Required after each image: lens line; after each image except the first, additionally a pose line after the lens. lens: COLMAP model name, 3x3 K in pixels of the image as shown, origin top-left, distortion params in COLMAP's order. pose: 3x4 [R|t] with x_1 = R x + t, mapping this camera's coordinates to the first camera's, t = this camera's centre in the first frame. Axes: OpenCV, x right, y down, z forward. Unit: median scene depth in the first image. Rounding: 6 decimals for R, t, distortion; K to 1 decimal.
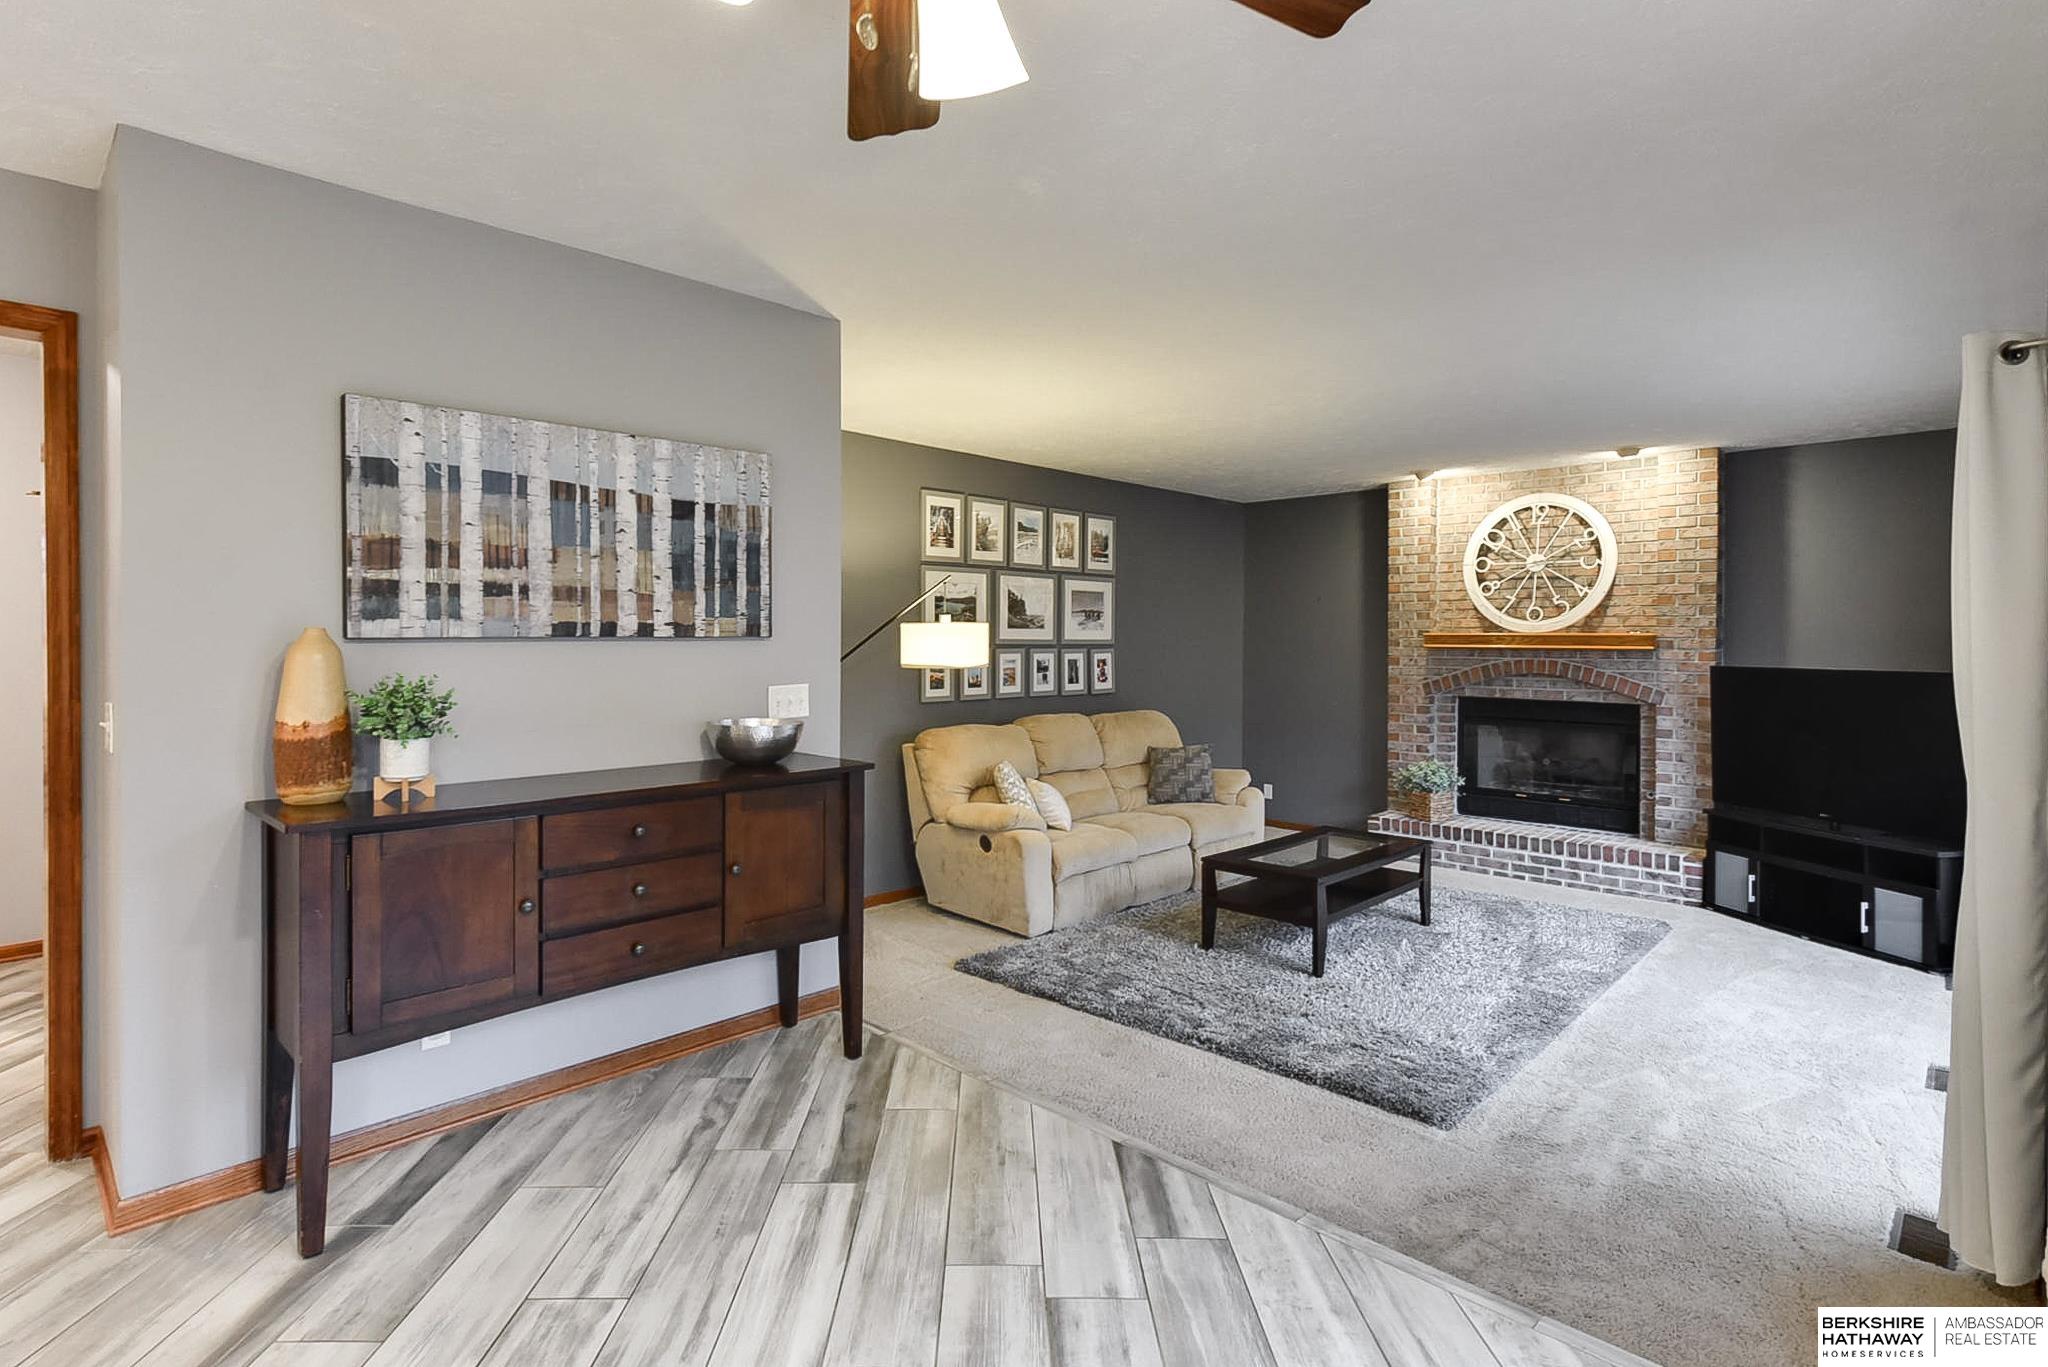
lens RADIAL K [[1026.8, 0, 993.8], [0, 1026.8, 645.0], [0, 0, 1]] dist [0.003442, -0.000769]
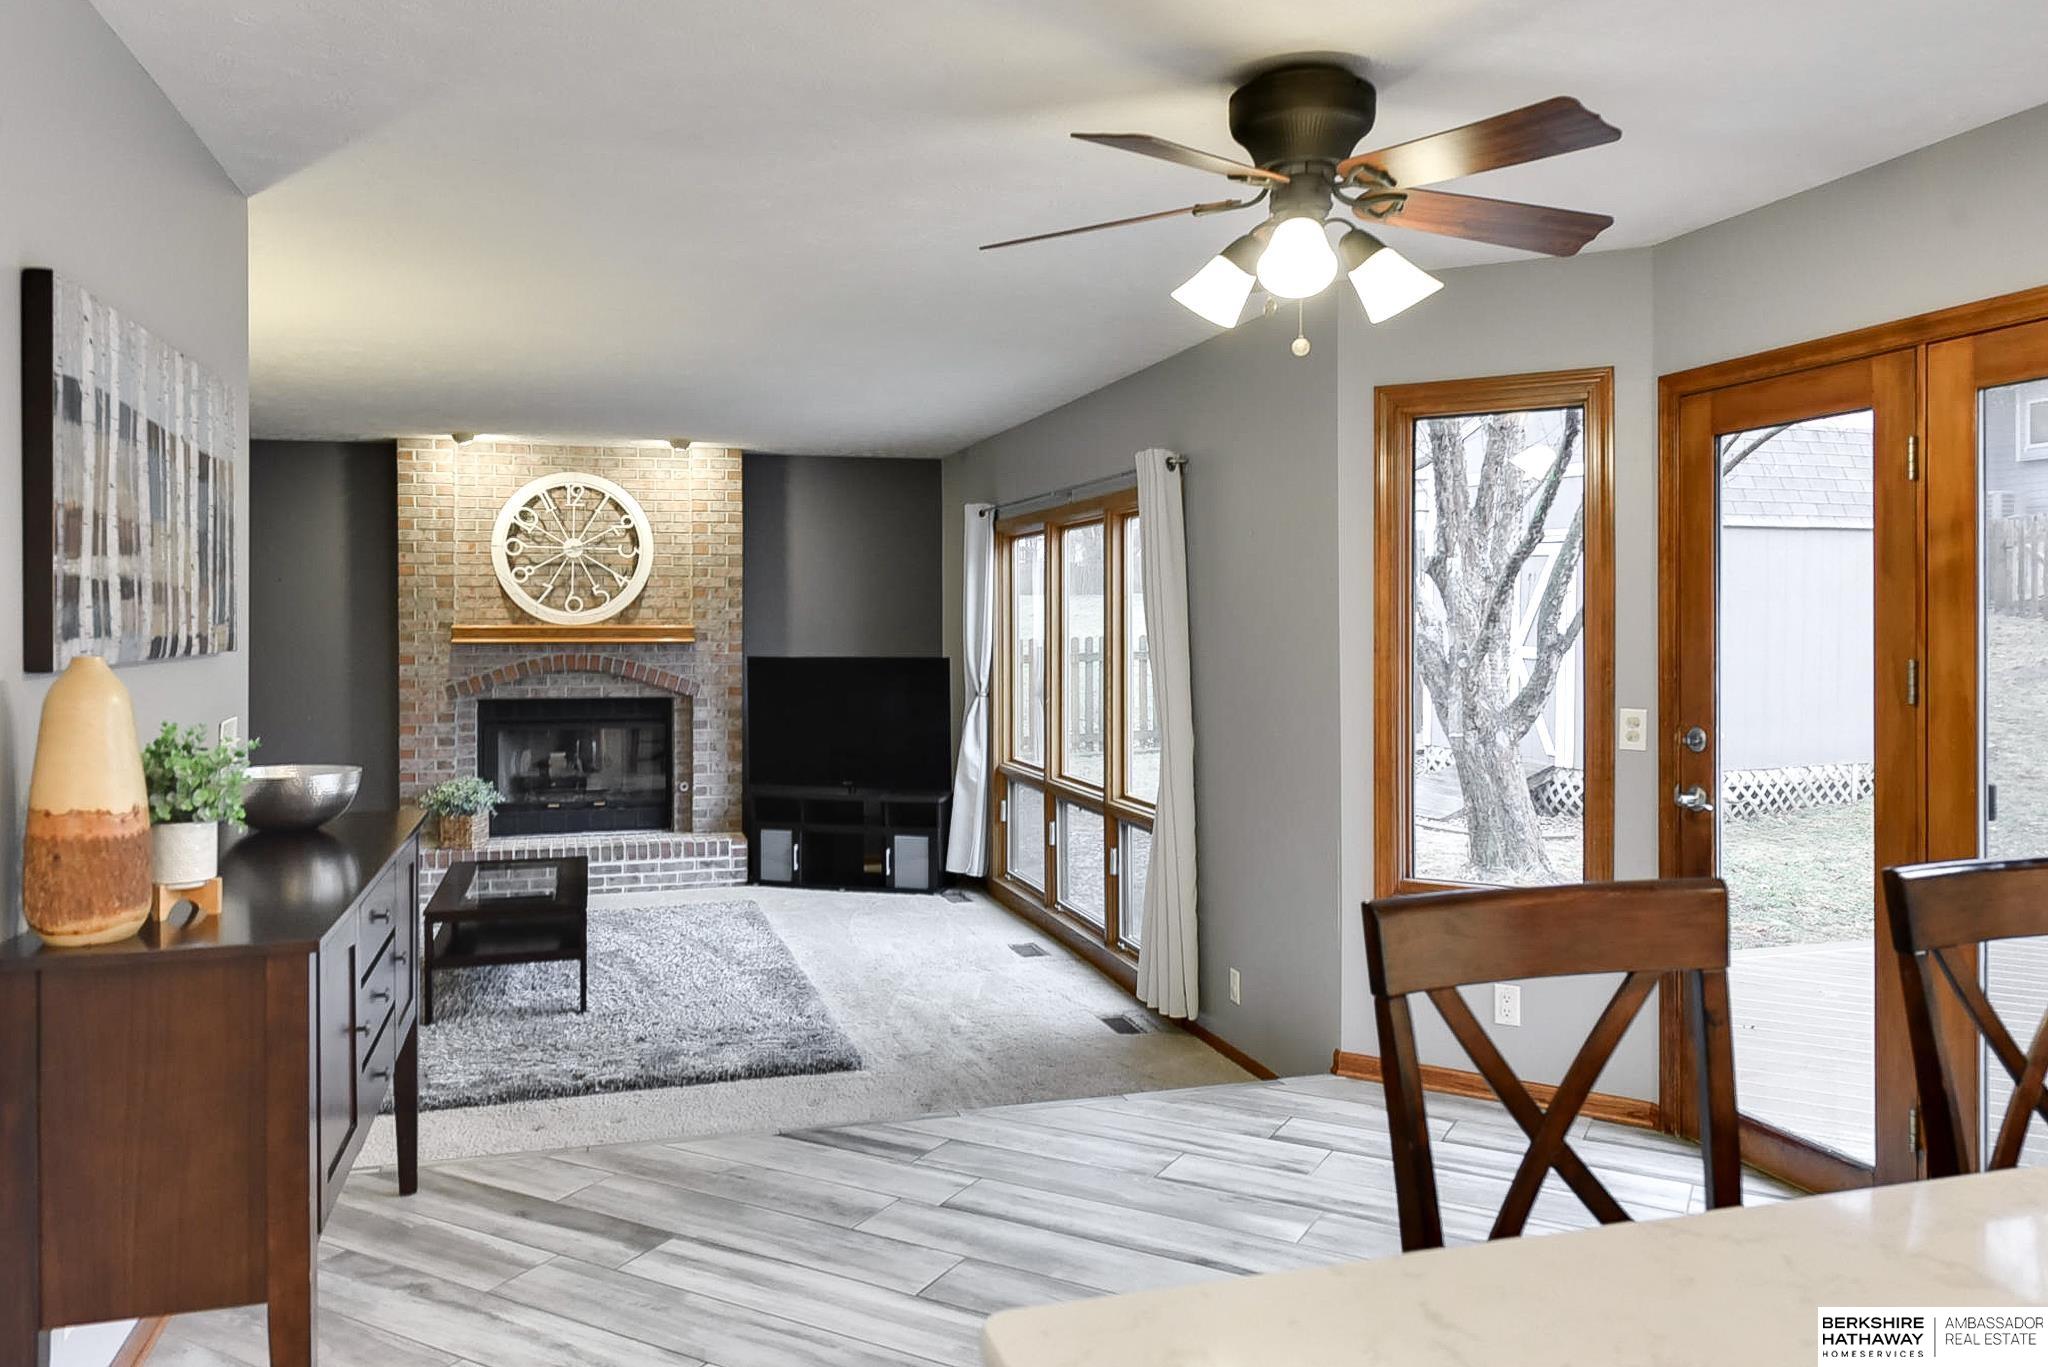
lens RADIAL K [[1465.4, 0, 1007.6], [0, 1465.4, 637.3], [0, 0, 1]] dist [-0.001841, -0.000677]
pose [[0.481113, -0.013856, 0.876549, -0.462628], [0.008387, 0.999902, 0.011202, -0.013317], [-0.876619, 0.001962, 0.481182, 0.038544]]
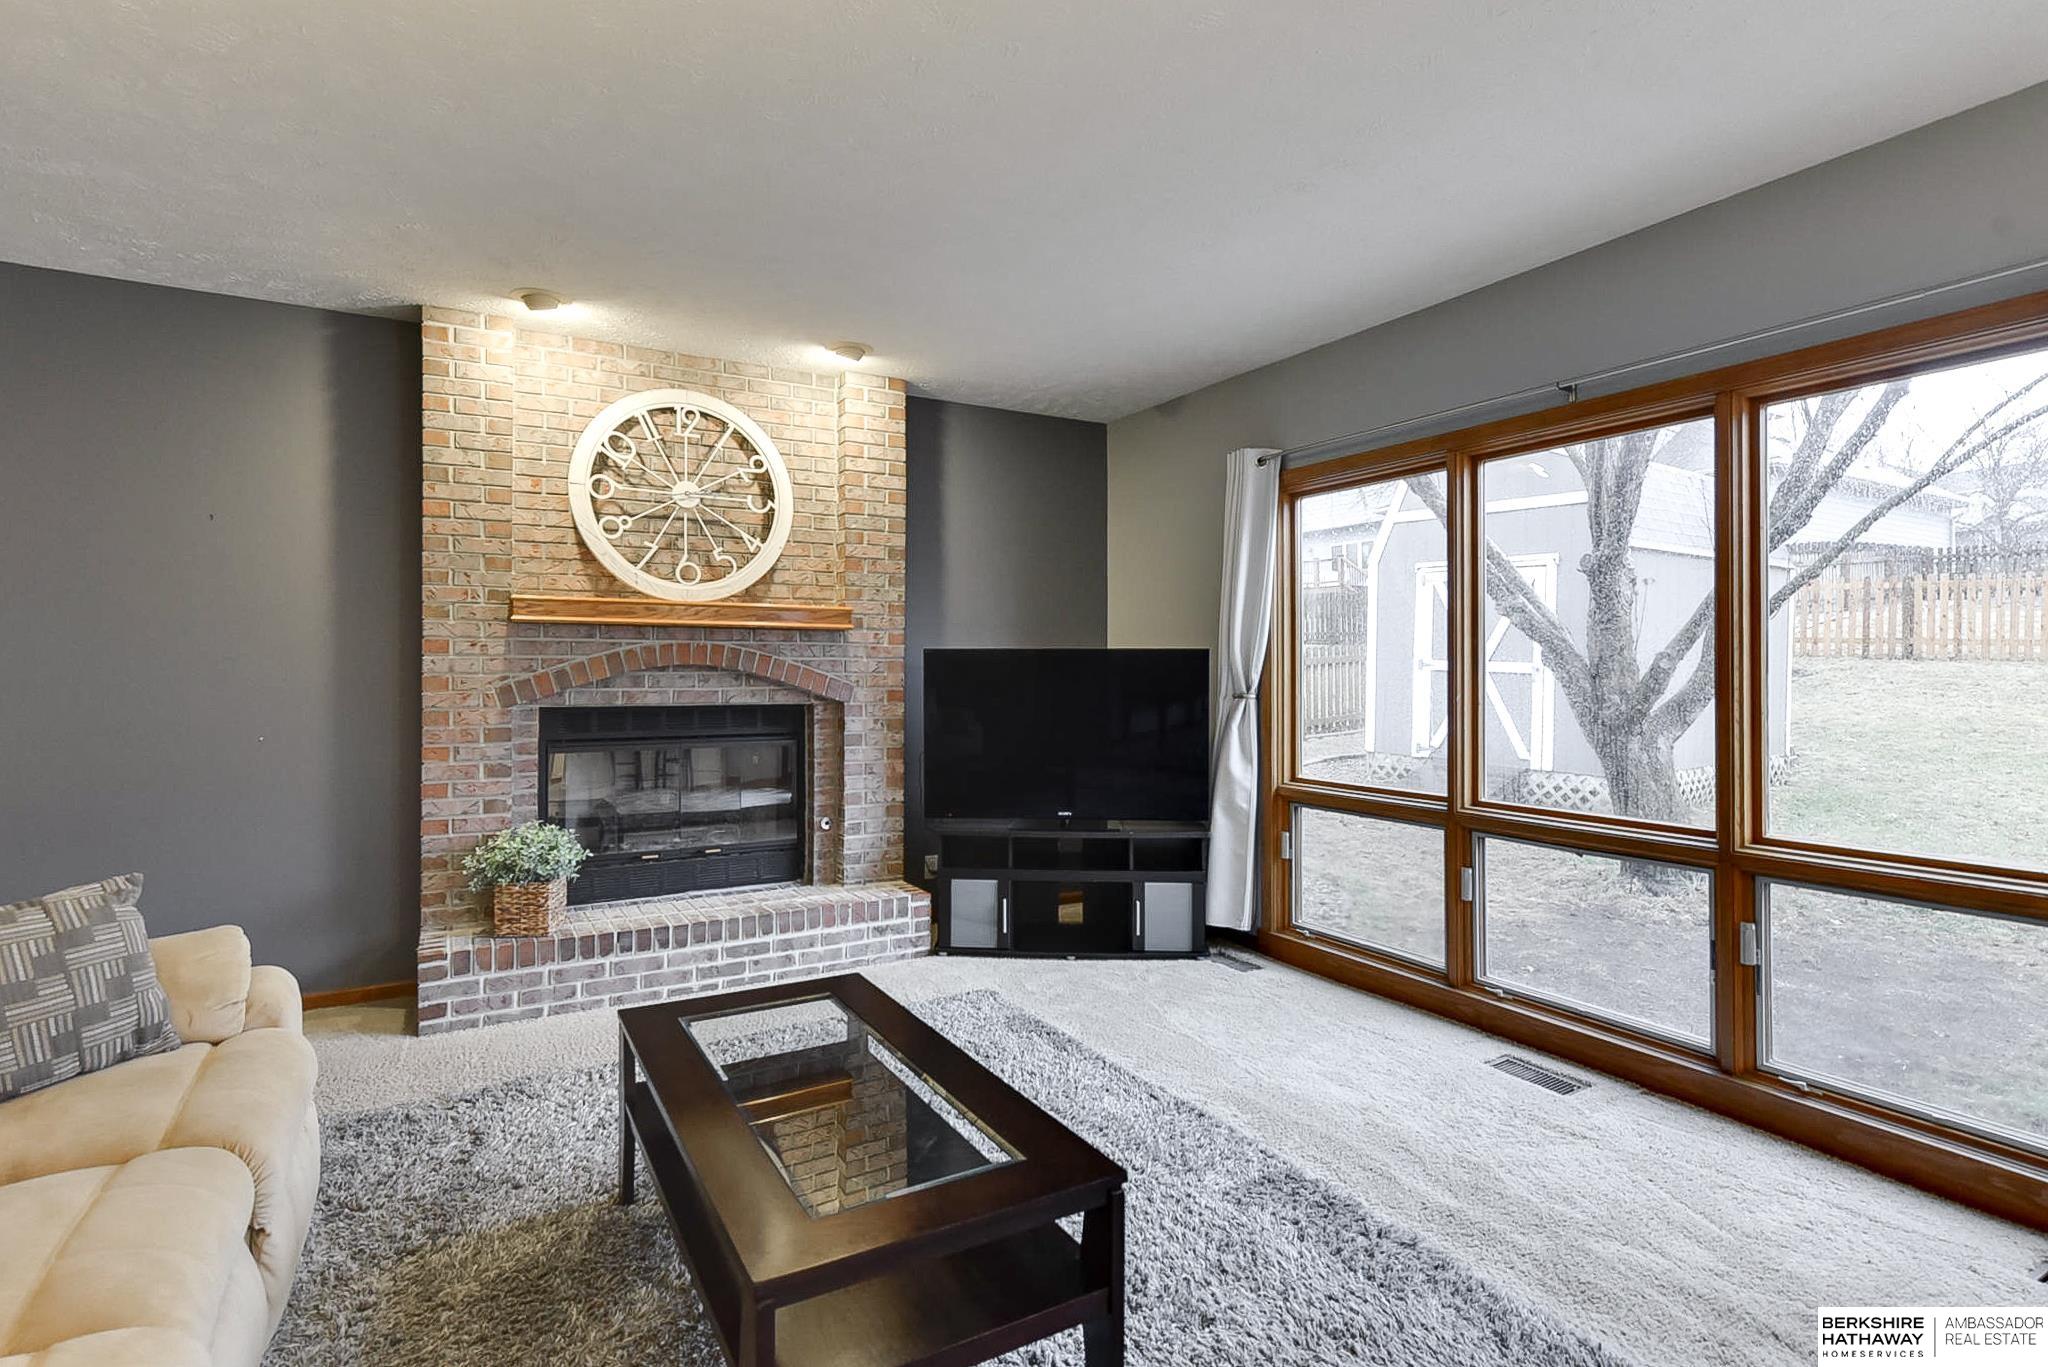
lens RADIAL K [[993.0, 0, 999.6], [0, 993.0, 668.3], [0, 0, 1]] dist [0.000678, -0.000452]
pose [[0.264625, -0.000803, 0.964351, -0.028537], [0.005784, 0.999983, -0.000754, 0.033824], [-0.964334, 0.005777, 0.264625, 0.693532]]
